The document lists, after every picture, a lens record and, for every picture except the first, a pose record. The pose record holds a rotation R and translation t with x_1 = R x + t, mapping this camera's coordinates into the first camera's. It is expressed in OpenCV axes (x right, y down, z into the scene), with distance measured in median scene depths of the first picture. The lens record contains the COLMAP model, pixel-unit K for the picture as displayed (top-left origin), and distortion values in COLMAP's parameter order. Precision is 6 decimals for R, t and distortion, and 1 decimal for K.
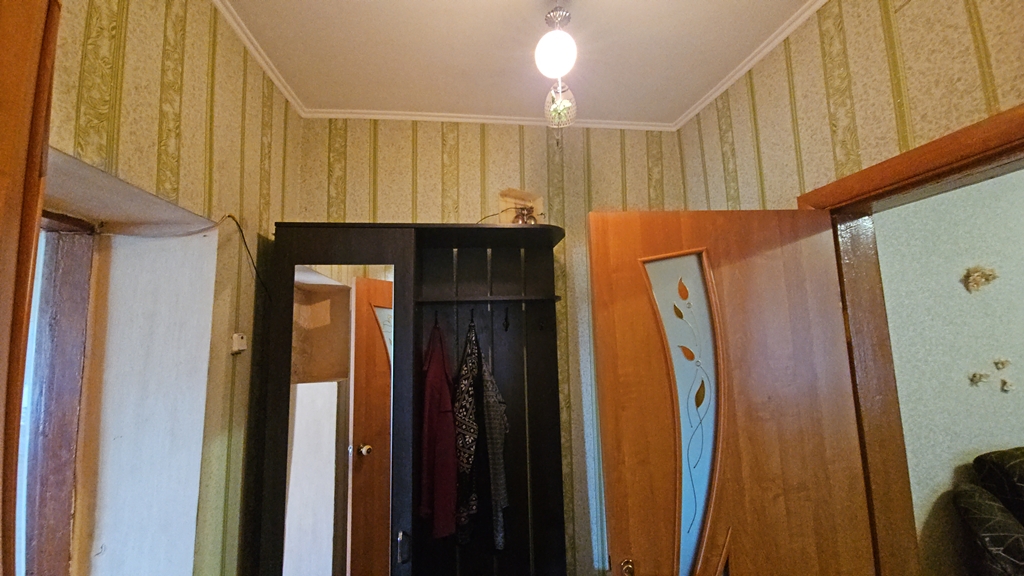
lens RADIAL K [[414.6, 0, 510.3], [0, 414.6, 284.5], [0, 0, 1]] dist [-0.003246, -0.000391]
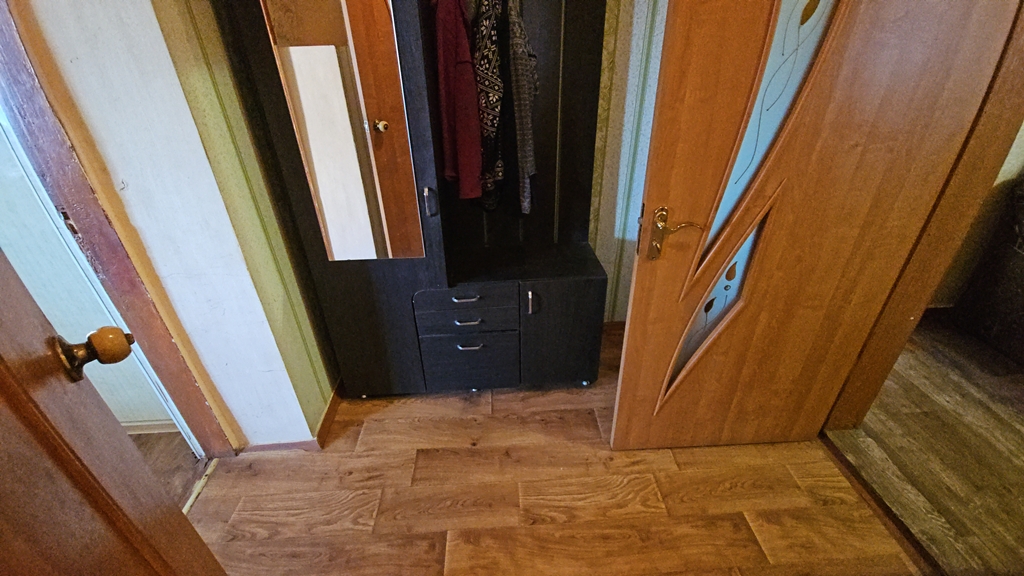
lens RADIAL K [[414.6, 0, 510.3], [0, 414.6, 284.5], [0, 0, 1]] dist [-0.003246, -0.000391]
pose [[0.998550, 0.031255, -0.043824, -0.013725], [0.001444, 0.798304, 0.602253, 0.163365], [0.053808, -0.601444, 0.797101, 0.079786]]
